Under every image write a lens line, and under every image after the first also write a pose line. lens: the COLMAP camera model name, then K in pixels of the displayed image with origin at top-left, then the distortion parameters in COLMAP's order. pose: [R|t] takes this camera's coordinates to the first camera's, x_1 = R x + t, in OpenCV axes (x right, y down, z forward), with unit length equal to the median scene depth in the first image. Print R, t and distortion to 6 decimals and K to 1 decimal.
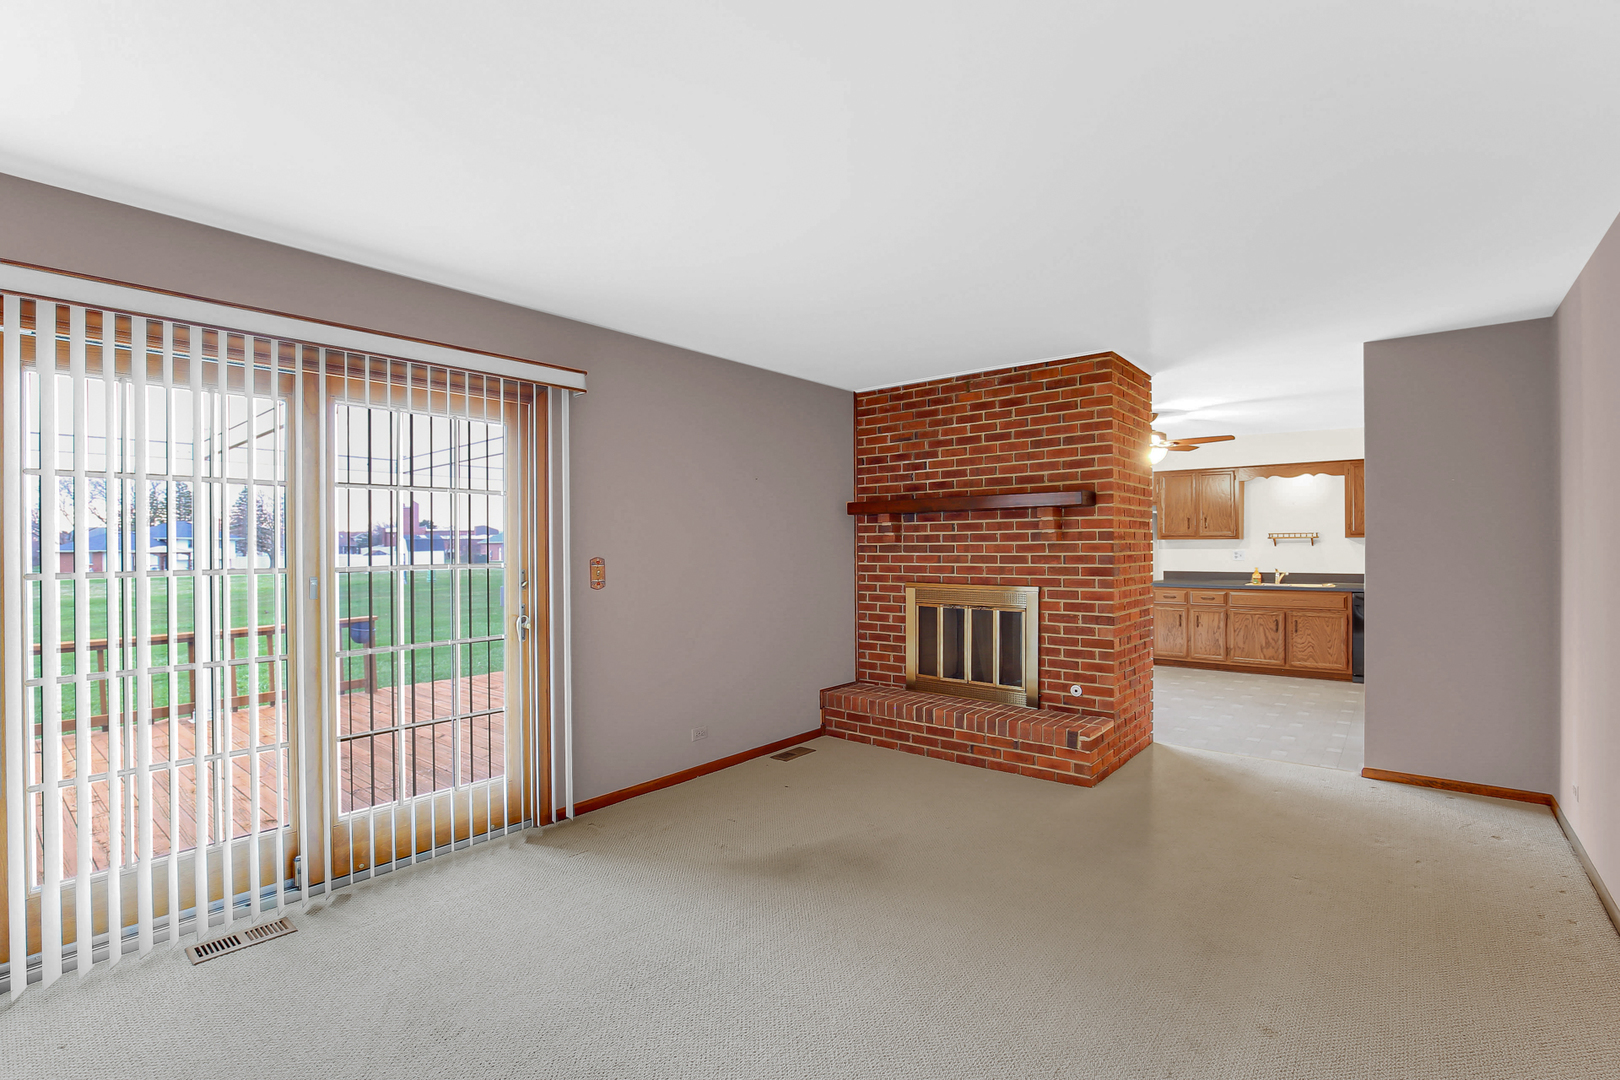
lens RADIAL K [[738.8, 0, 814.6], [0, 738.8, 545.7], [0, 0, 1]] dist [-0.027841, 0.001487]
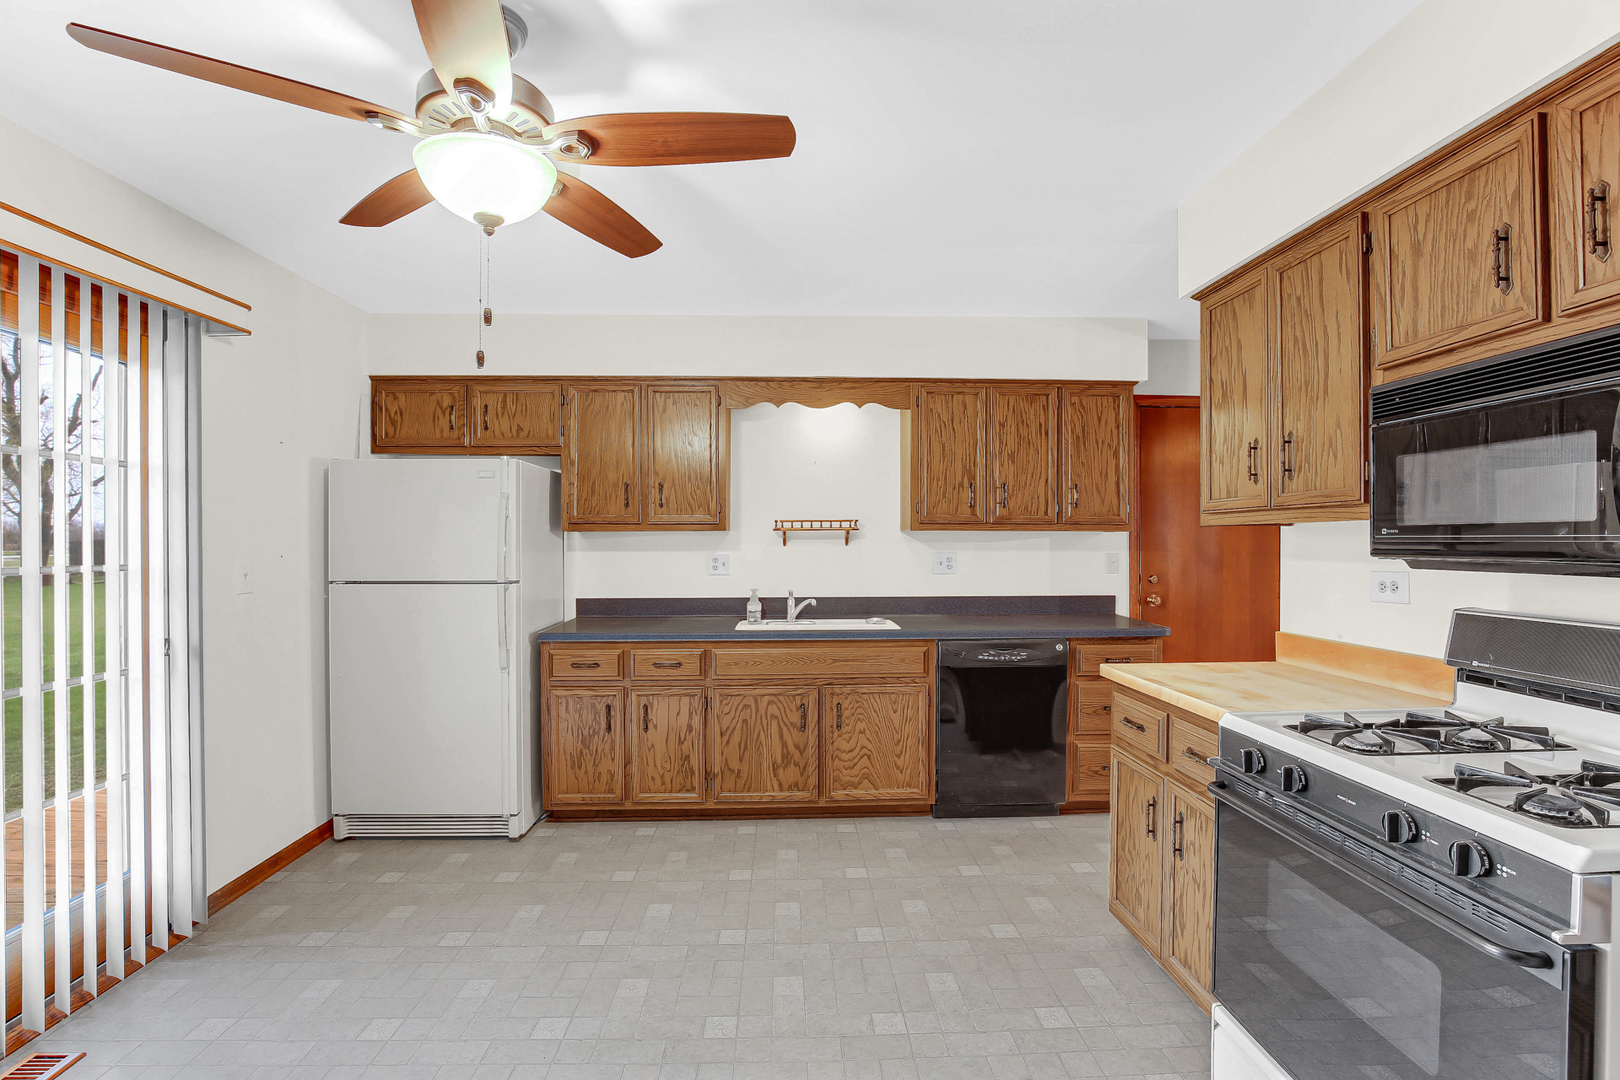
lens RADIAL K [[738.8, 0, 810.5], [0, 738.8, 539.3], [0, 0, 1]] dist [-0.027841, 0.001487]
pose [[0.751798, 0.005418, 0.659371, 0.311826], [-0.003566, 0.999985, -0.004150, -0.001617], [-0.659384, 0.000769, 0.751806, 0.616698]]
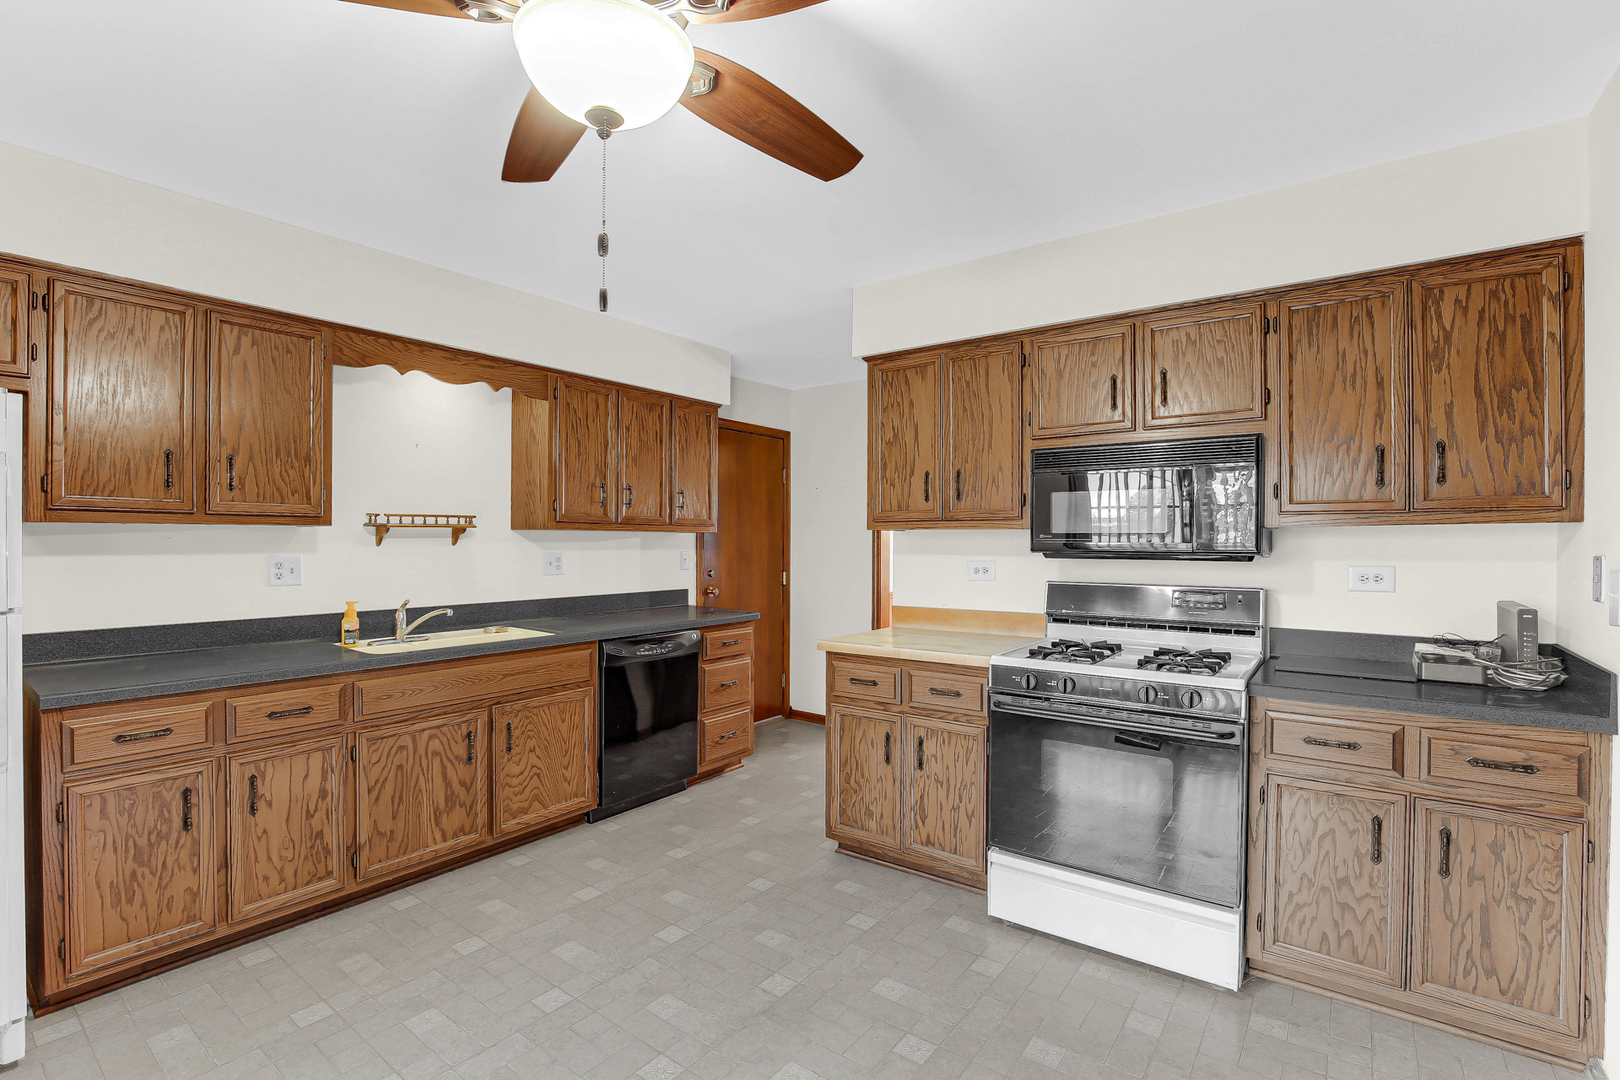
lens RADIAL K [[738.8, 0, 805.7], [0, 738.8, 538.1], [0, 0, 1]] dist [-0.027841, 0.001487]
pose [[-0.036241, 0.007780, 0.999313, 0.218332], [-0.004312, 0.999959, -0.007941, -0.001104], [-0.999334, -0.004597, -0.036206, 0.798171]]
